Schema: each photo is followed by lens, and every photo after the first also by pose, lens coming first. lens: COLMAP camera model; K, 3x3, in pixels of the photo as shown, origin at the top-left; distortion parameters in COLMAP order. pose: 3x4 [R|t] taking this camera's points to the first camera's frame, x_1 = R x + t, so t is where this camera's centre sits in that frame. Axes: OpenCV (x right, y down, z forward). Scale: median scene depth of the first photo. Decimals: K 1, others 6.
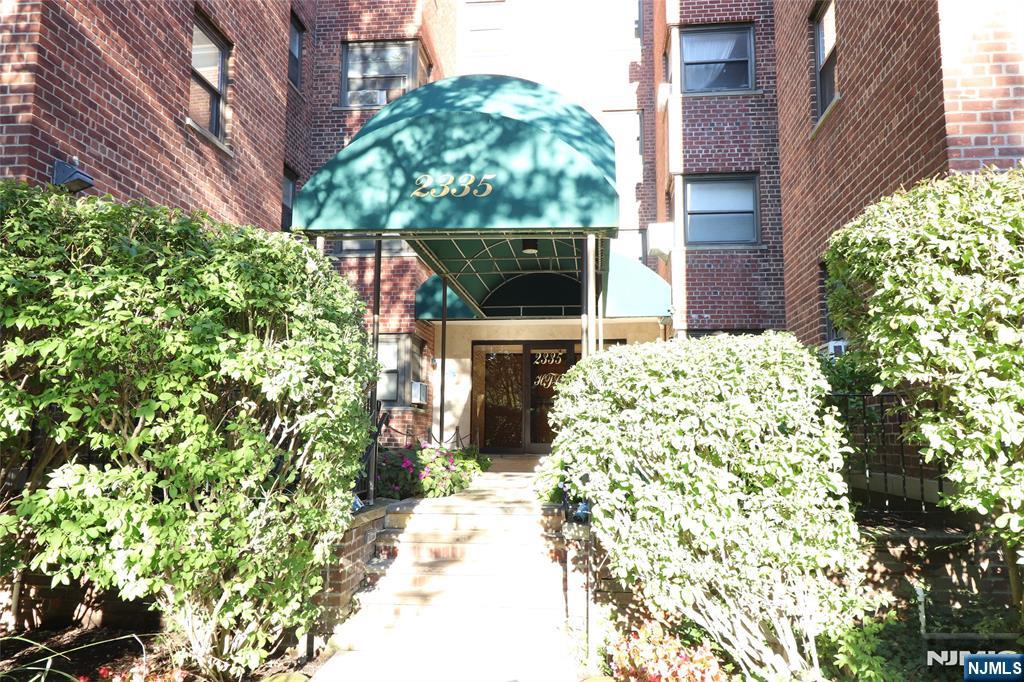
lens RADIAL K [[836.5, 0, 535.4], [0, 836.5, 339.2], [0, 0, 1]] dist [0.033255, -0.100734]
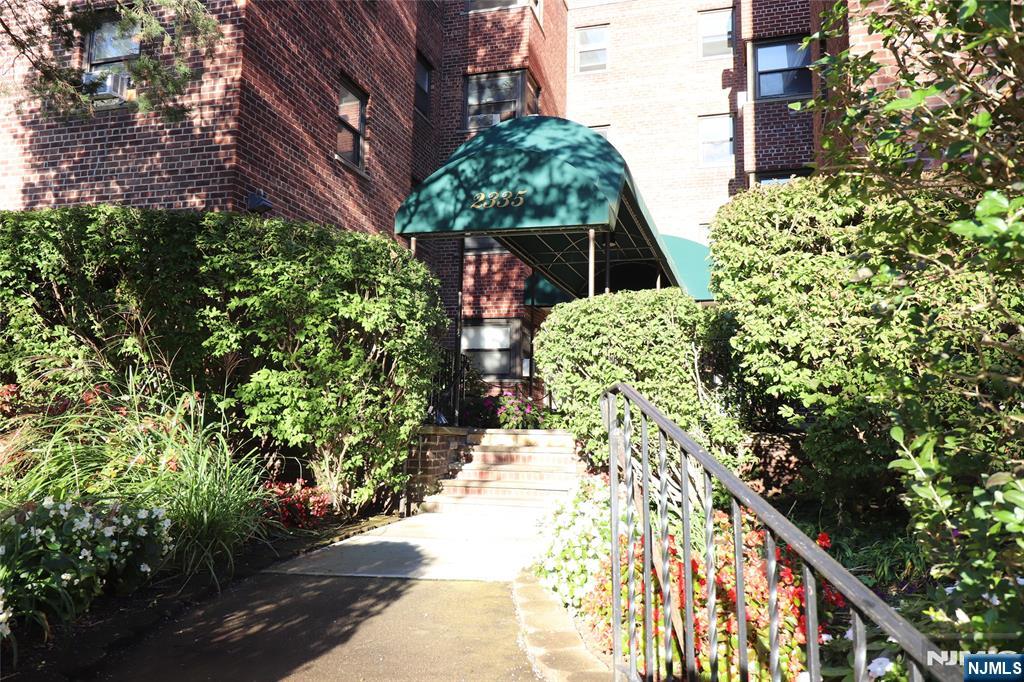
lens RADIAL K [[837.2, 0, 512.0], [0, 837.2, 341.0], [0, 0, 1]] dist [-0.072521, -0.001451]
pose [[0.978241, -0.010753, -0.207195, 0.322400], [0.011888, 0.999920, 0.004236, 0.085766], [0.207133, -0.006607, 0.978291, -0.603966]]
